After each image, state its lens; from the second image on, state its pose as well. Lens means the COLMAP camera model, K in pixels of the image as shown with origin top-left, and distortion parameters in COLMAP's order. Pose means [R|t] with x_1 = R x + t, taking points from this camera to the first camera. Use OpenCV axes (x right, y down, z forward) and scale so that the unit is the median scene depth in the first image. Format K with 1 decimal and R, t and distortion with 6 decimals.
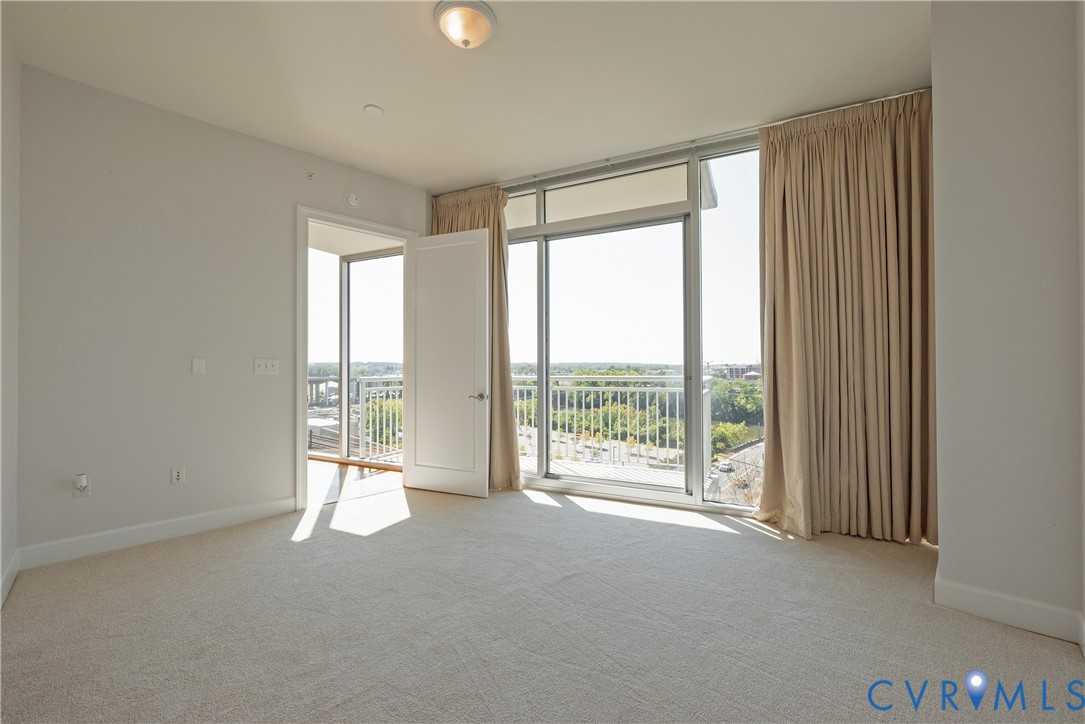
lens RADIAL K [[431.1, 0, 542.5], [0, 431.1, 362.0], [0, 0, 1]] dist [0.000157, 0.000083]
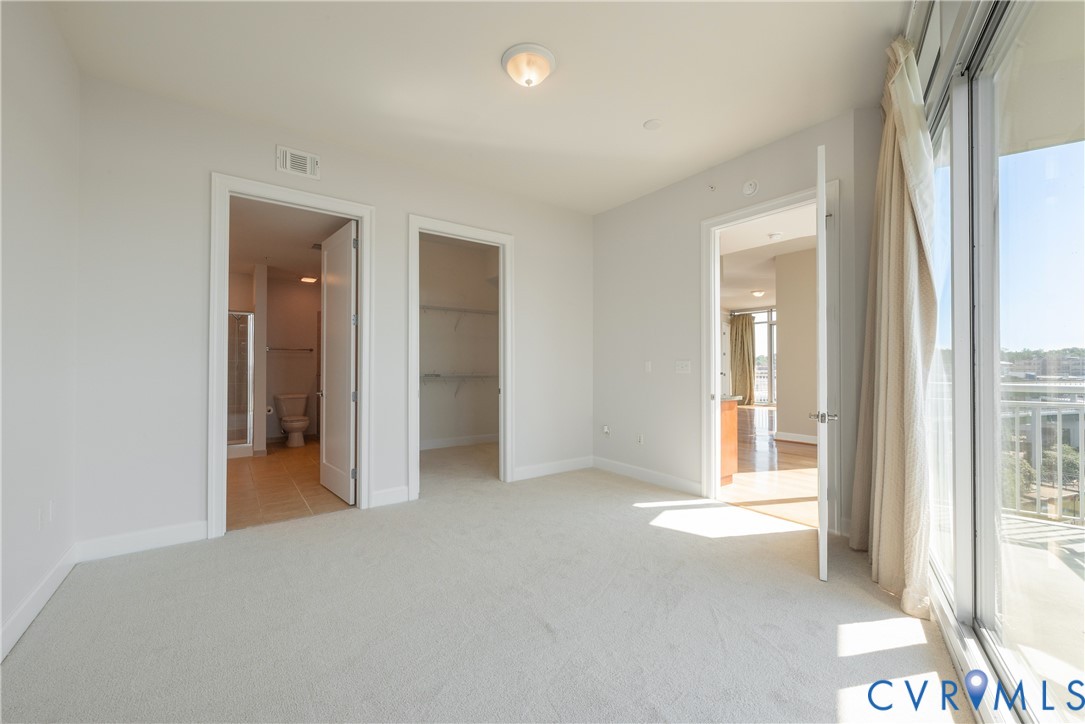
lens RADIAL K [[431.1, 0, 542.5], [0, 431.1, 362.0], [0, 0, 1]] dist [0.000157, 0.000083]
pose [[-0.146104, -0.010395, -0.989215, 0.664201], [0.005166, 0.999923, -0.011270, 0.009623], [0.989256, -0.006757, -0.146039, 0.855384]]
